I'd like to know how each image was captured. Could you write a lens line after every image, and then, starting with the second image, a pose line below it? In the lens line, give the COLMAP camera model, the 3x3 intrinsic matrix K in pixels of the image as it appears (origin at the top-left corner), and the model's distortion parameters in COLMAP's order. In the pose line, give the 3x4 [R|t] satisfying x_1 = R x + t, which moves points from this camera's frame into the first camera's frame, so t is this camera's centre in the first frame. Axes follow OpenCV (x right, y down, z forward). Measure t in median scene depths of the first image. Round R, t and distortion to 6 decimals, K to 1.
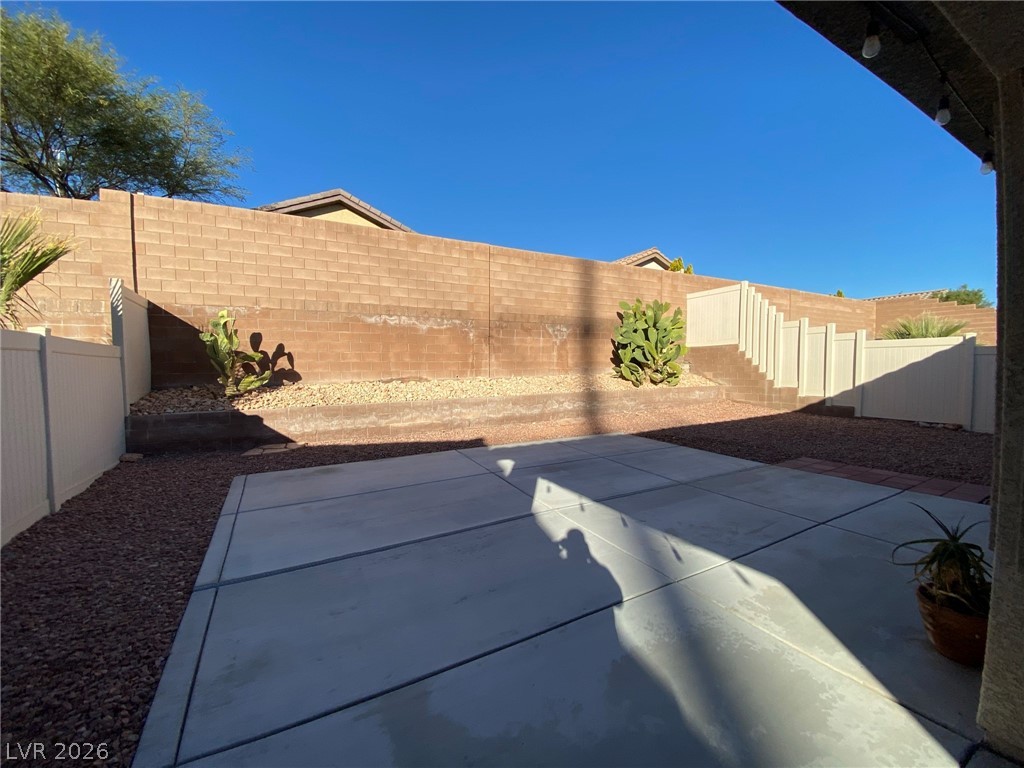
lens RADIAL K [[417.0, 0, 514.7], [0, 417.0, 385.4], [0, 0, 1]] dist [-0.018590, -0.001250]
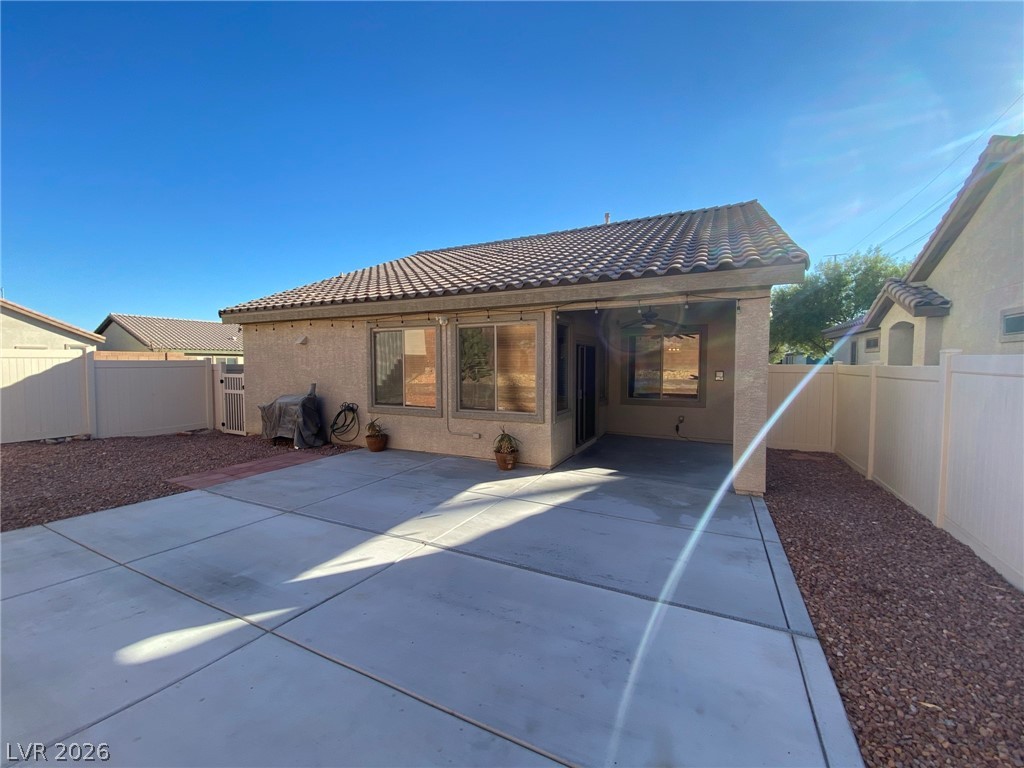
lens RADIAL K [[417.0, 0, 512.1], [0, 417.0, 382.1], [0, 0, 1]] dist [-0.018590, -0.001250]
pose [[-0.569723, -0.028186, 0.821353, -0.858131], [0.051731, 0.996200, 0.070069, -0.120178], [-0.820207, 0.082409, -0.566100, 1.533547]]
